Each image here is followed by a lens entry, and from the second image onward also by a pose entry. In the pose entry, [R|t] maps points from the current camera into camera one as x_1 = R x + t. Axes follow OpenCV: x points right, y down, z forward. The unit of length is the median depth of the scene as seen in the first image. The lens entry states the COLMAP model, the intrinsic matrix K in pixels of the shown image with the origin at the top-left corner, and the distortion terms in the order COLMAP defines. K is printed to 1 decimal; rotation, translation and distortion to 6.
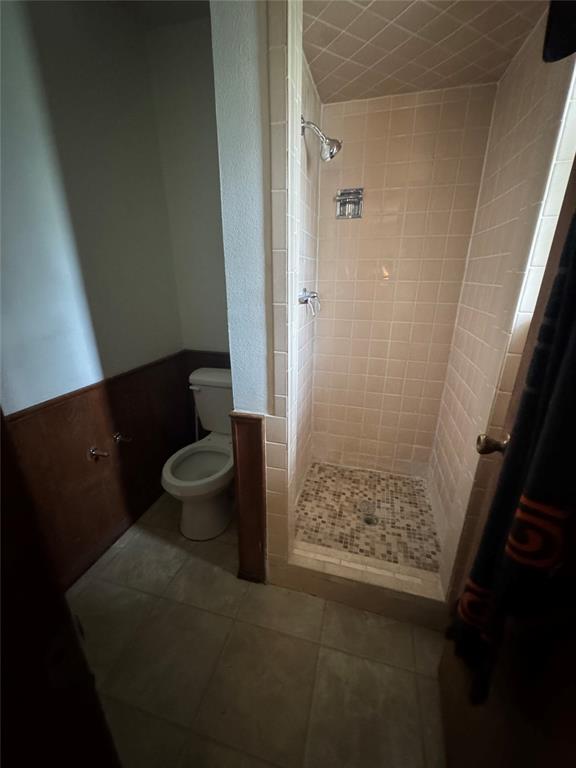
lens RADIAL K [[308.6, 0, 288.0], [0, 308.6, 384.0], [0, 0, 1]] dist [-0.004222, -0.000131]
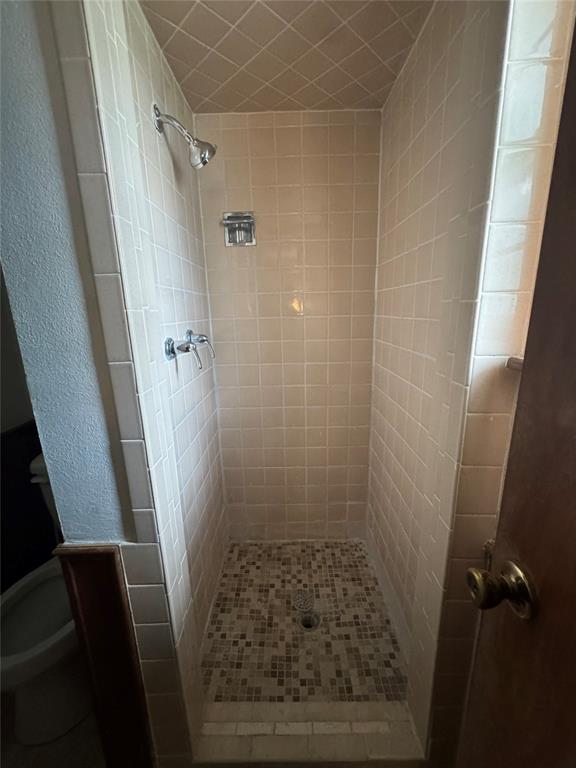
lens RADIAL K [[308.6, 0, 288.0], [0, 308.6, 384.0], [0, 0, 1]] dist [-0.004222, -0.000131]
pose [[0.963628, -0.087998, 0.252343, 0.076284], [0.115457, 0.988650, -0.096132, -0.073047], [-0.241020, 0.121770, 0.962851, 0.209826]]
